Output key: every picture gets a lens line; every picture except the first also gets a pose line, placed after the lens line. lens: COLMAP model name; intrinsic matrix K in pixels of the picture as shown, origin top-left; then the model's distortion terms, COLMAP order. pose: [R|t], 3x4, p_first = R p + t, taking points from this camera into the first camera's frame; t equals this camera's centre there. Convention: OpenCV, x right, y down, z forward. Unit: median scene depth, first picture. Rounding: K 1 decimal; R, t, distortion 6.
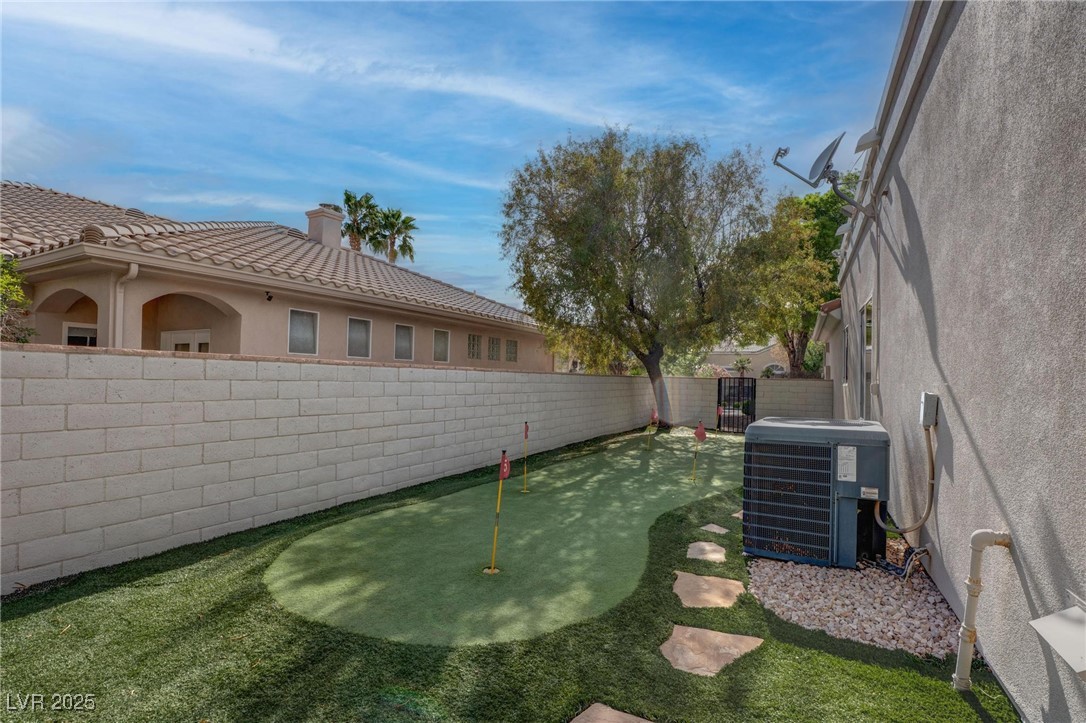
lens RADIAL K [[514.7, 0, 544.4], [0, 514.7, 382.3], [0, 0, 1]] dist [-0.060740, 0.000590]
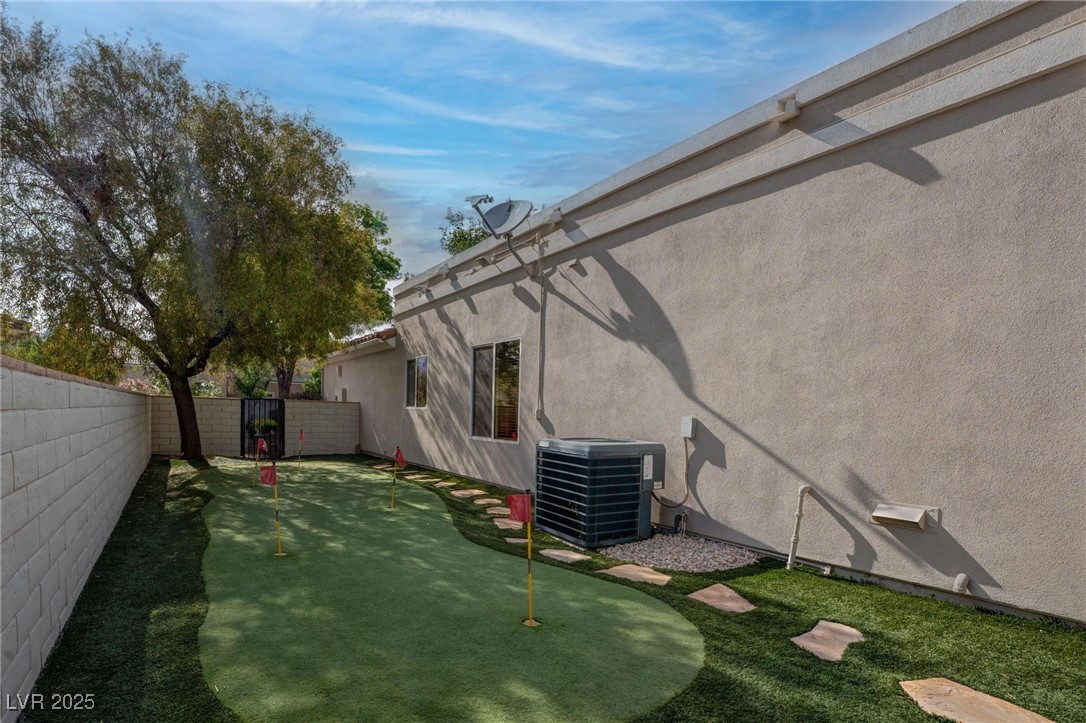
lens RADIAL K [[514.7, 0, 544.4], [0, 514.7, 382.3], [0, 0, 1]] dist [-0.060740, 0.000590]
pose [[0.488743, 0.042589, 0.871388, -0.875679], [-0.009131, 0.999003, -0.043704, -0.021284], [-0.872380, 0.013403, 0.488645, 0.516095]]
